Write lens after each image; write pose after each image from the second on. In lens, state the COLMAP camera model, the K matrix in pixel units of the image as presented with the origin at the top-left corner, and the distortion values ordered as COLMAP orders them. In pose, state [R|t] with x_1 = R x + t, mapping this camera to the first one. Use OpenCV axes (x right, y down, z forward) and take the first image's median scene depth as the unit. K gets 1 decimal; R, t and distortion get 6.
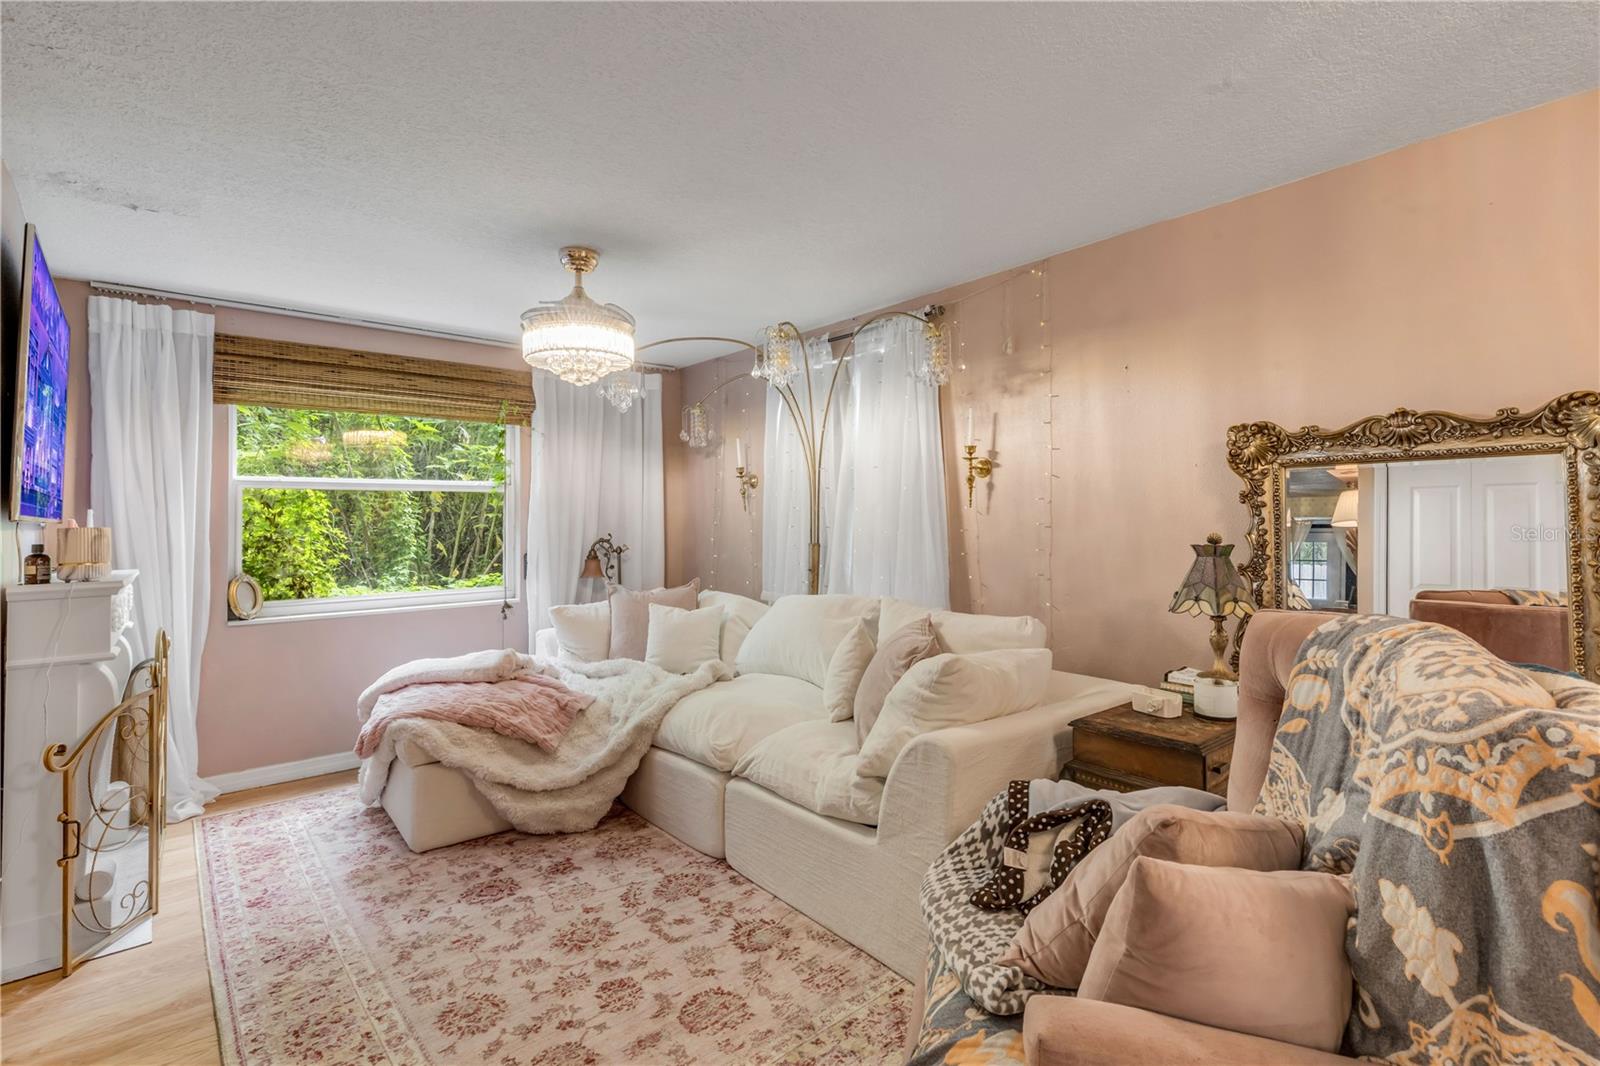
lens RADIAL K [[738.0, 0, 809.3], [0, 738.0, 505.5], [0, 0, 1]] dist [0.004782, -0.000283]
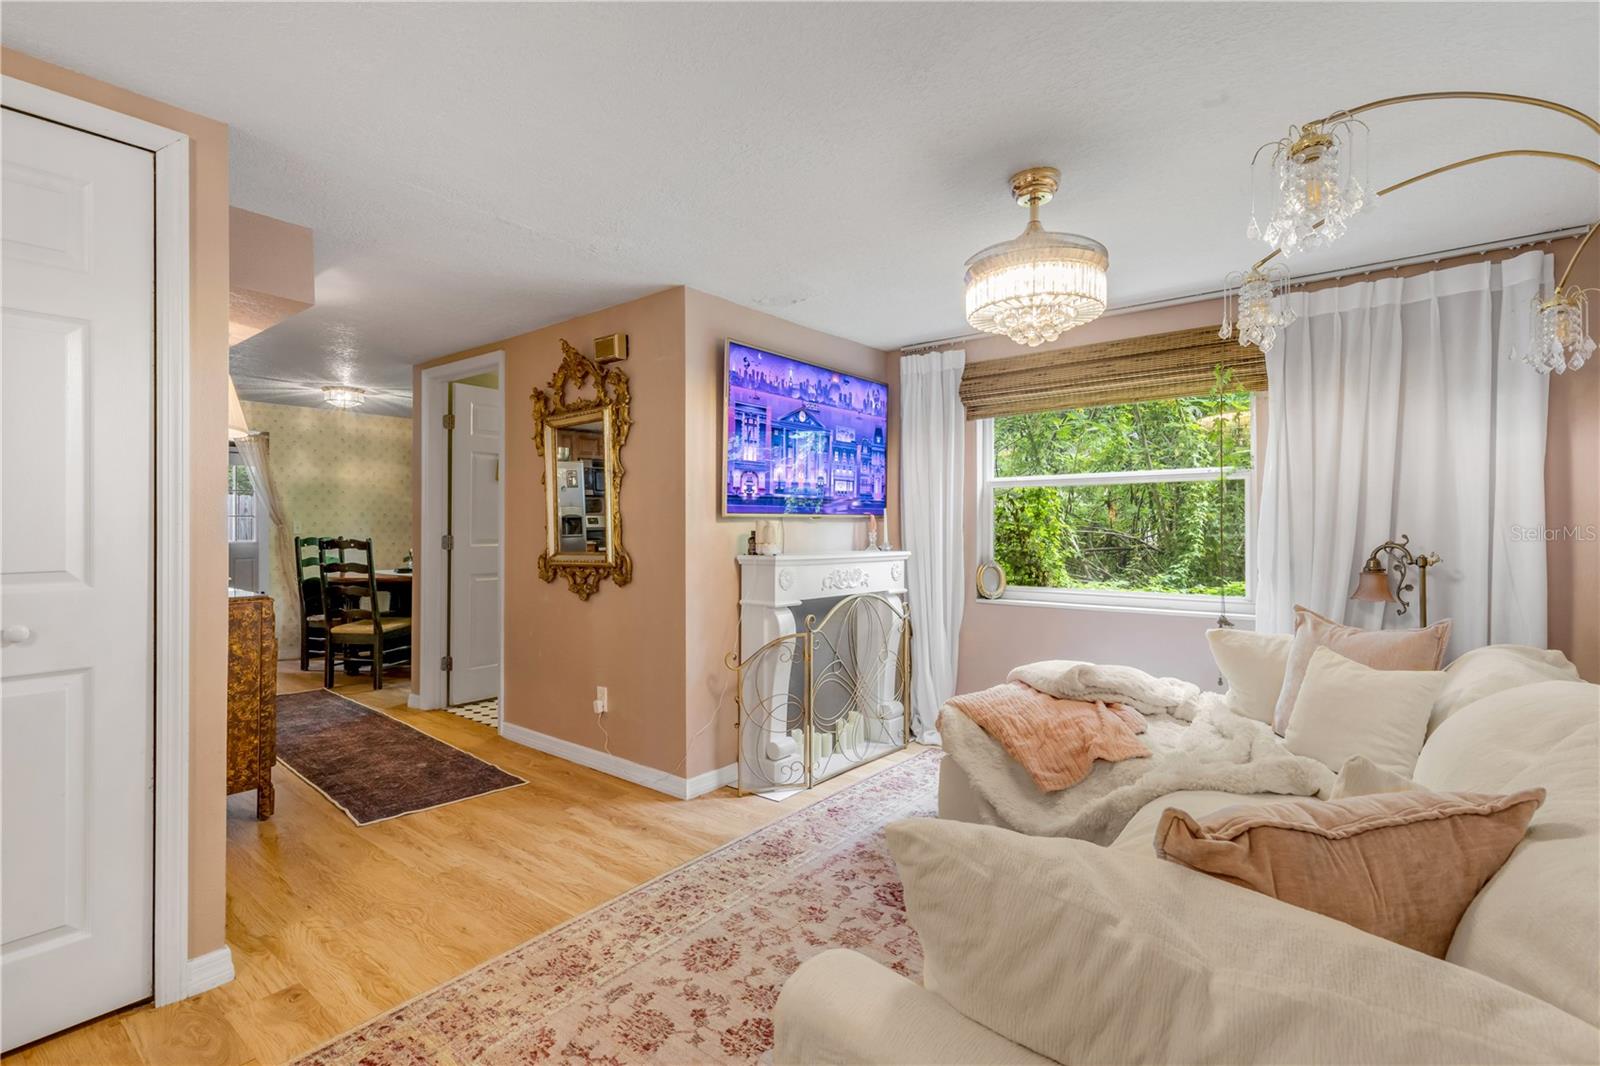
lens RADIAL K [[729.5, 0, 796.0], [0, 729.5, 533.8], [0, 0, 1]] dist [0.002812, -0.000180]
pose [[0.183978, 0.019536, -0.982736, 0.349551], [0.023394, 0.999432, 0.024248, 0.013308], [0.982652, -0.027451, 0.183417, 0.509488]]
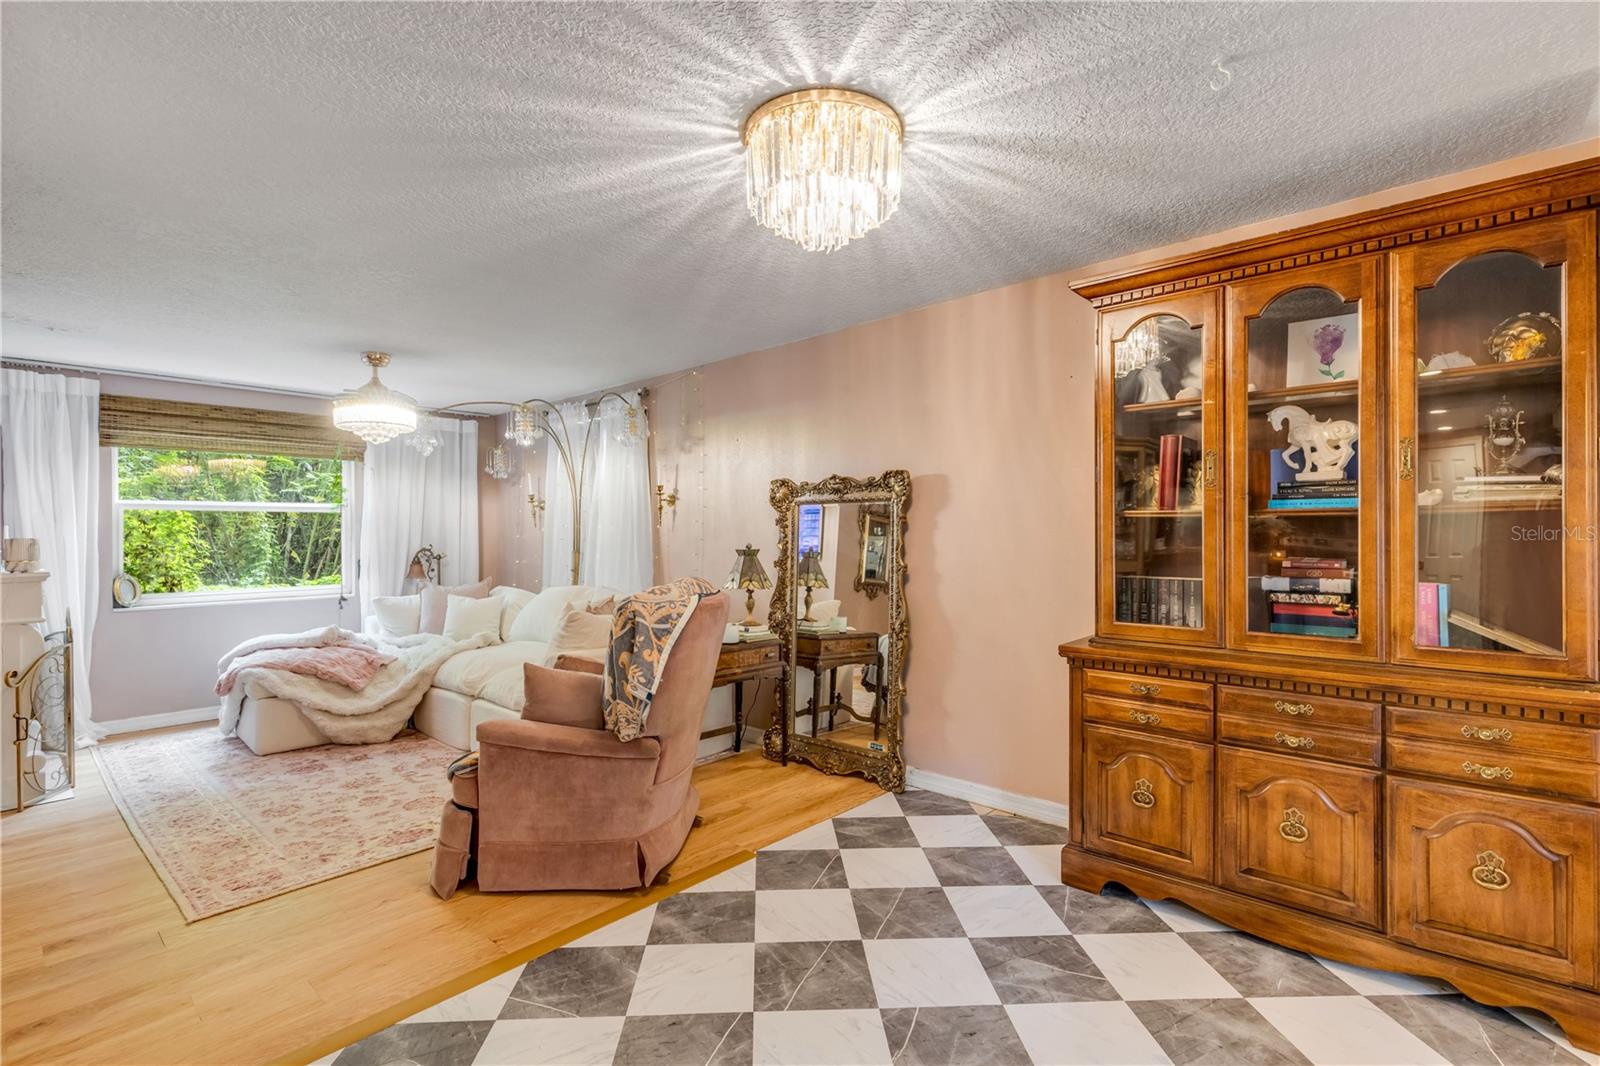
lens RADIAL K [[721.9, 0, 800.0], [0, 721.9, 533.0], [0, 0, 1]] dist [0.003838, -0.000163]
pose [[0.993250, 0.002888, 0.115957, 0.315553], [-0.005062, 0.999817, 0.018456, -0.011989], [-0.115882, -0.018918, 0.993083, -0.470327]]
